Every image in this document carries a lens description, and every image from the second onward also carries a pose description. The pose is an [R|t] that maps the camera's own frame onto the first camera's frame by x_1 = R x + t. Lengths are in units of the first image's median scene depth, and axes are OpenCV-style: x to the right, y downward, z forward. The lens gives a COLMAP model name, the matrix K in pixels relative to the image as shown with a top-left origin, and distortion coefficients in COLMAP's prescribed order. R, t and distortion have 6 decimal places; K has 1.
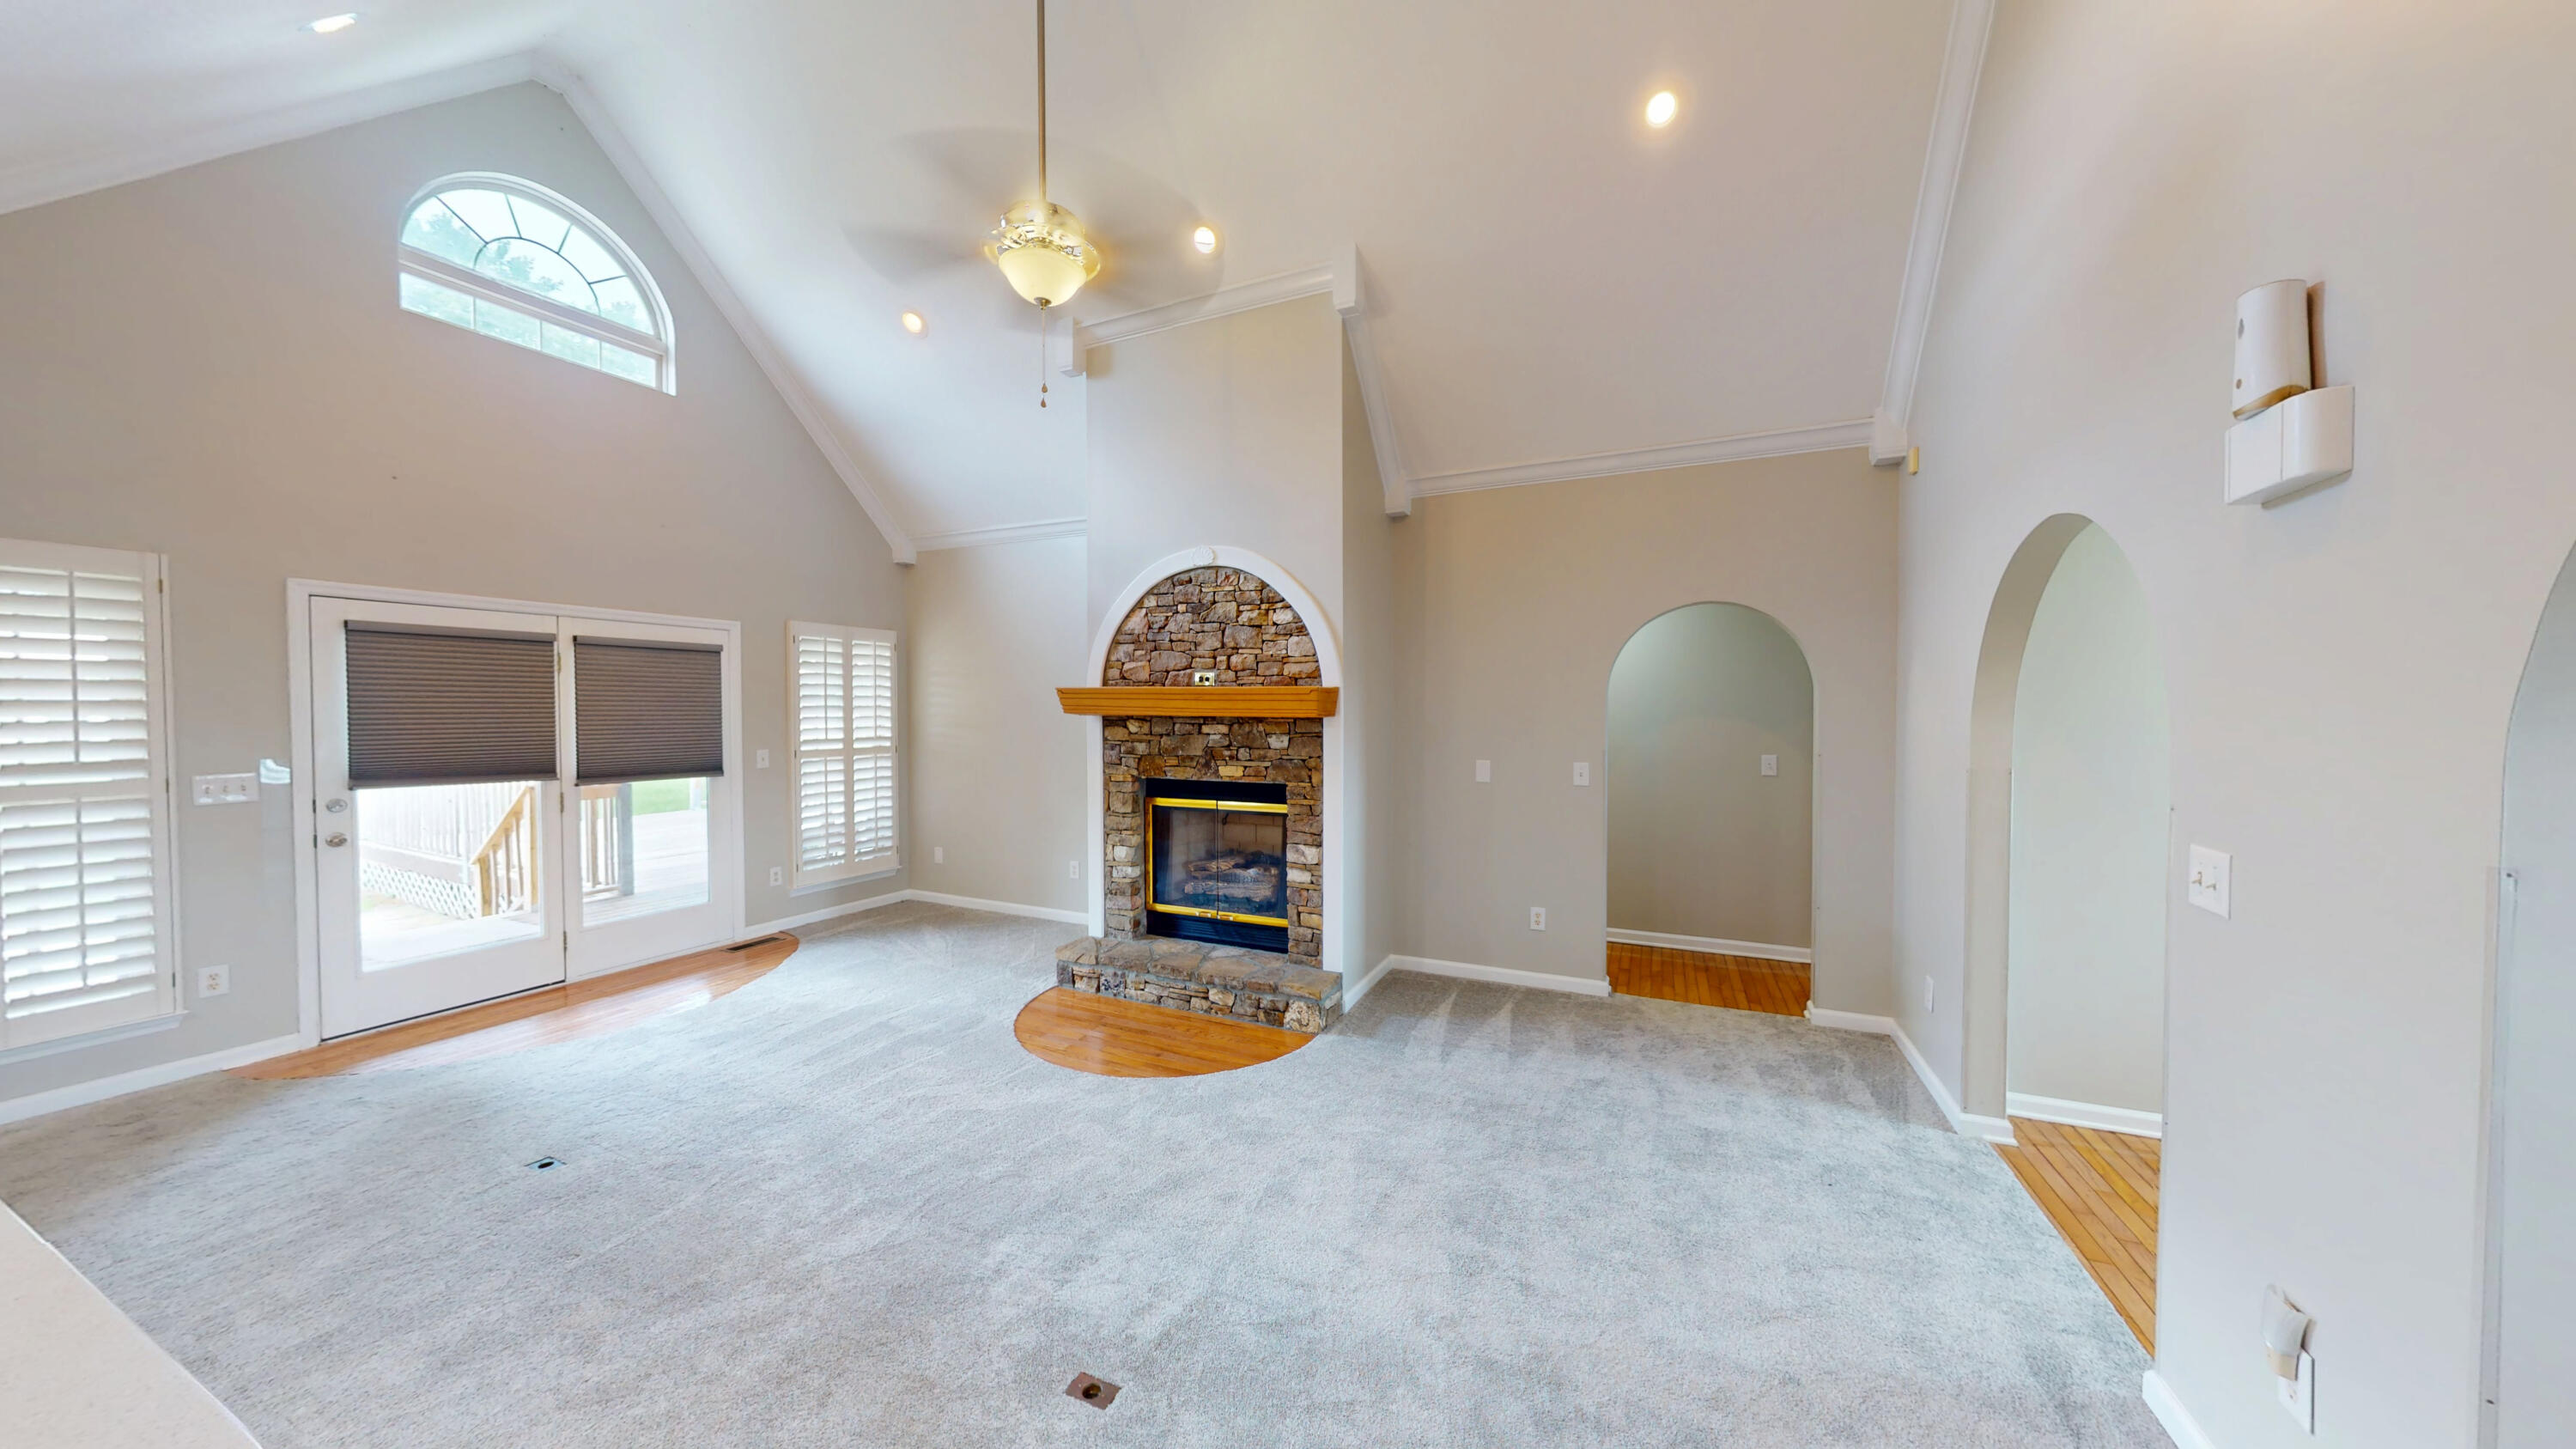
lens RADIAL K [[813.7, 0, 1287.9], [0, 813.7, 727.0], [0, 0, 1]] dist [-0.001270, 0.000048]
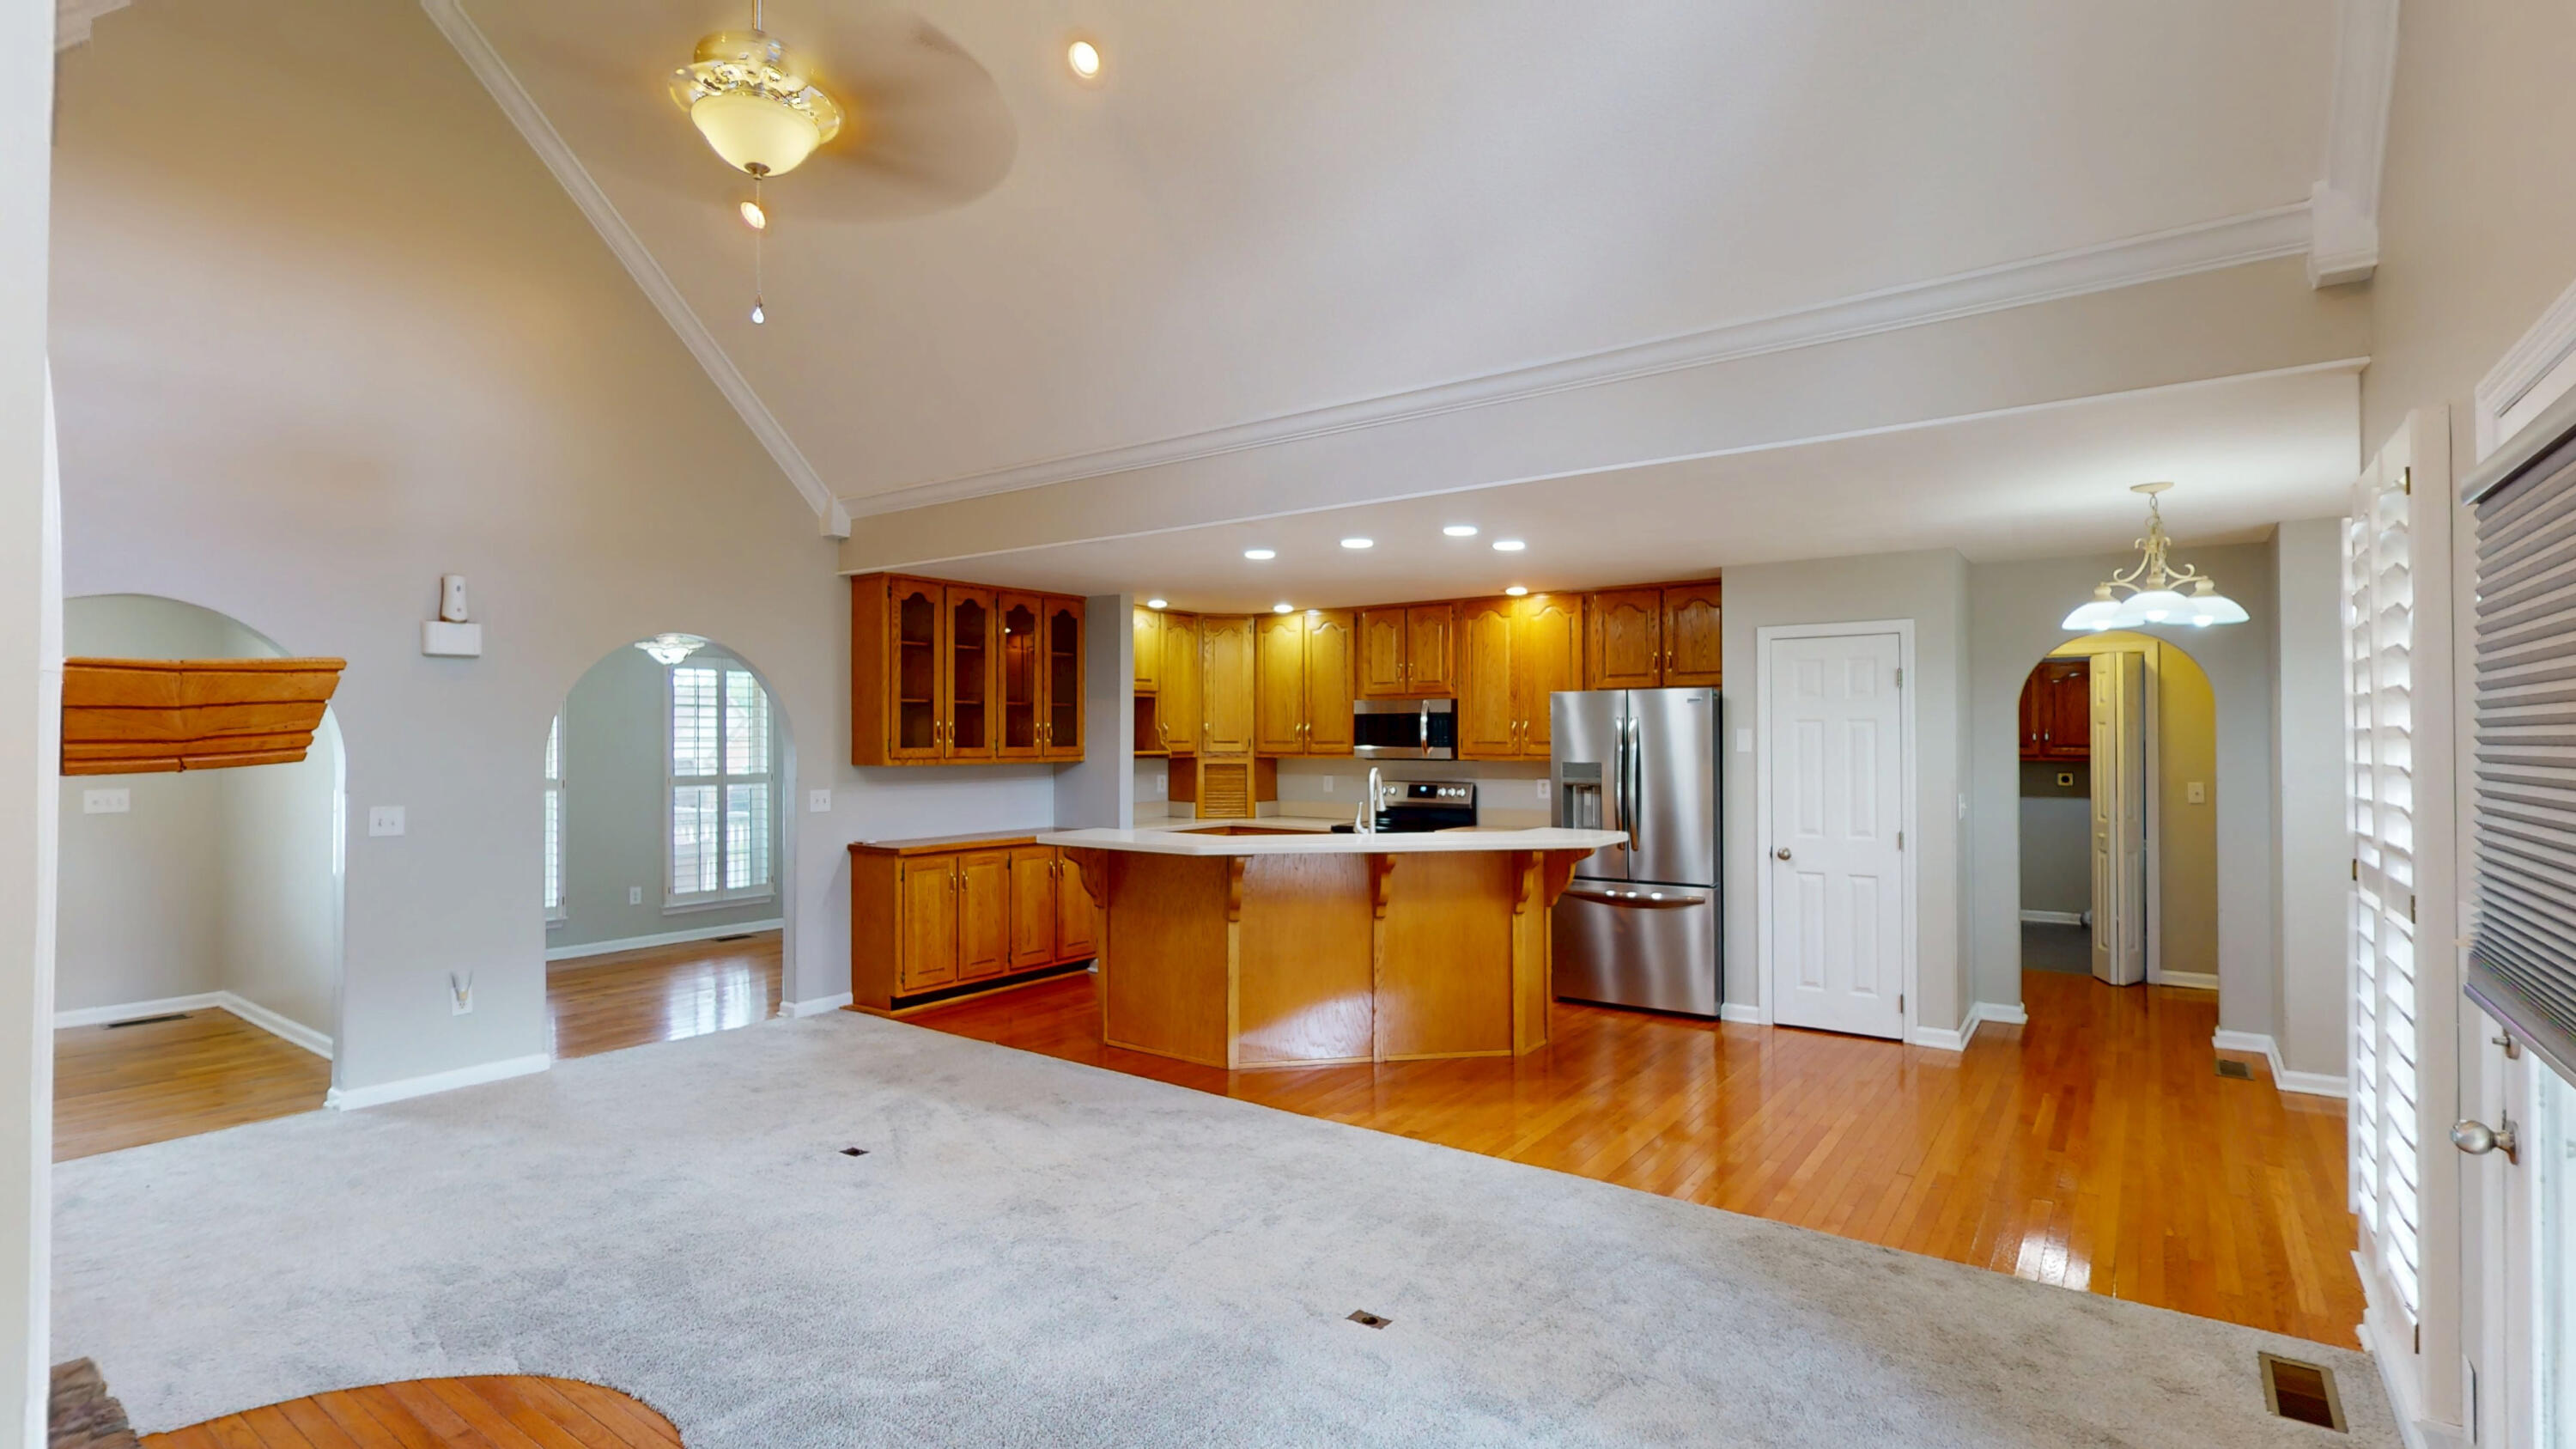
lens RADIAL K [[1204.0, 0, 1288.0], [0, 1204.0, 724.5], [0, 0, 1]] dist [0.001093, 0.000062]
pose [[-0.980984, 0.000887, 0.194085, -0.656875], [0.002553, 0.999962, 0.008330, -0.030829], [-0.194070, 0.008667, -0.980949, 1.337678]]
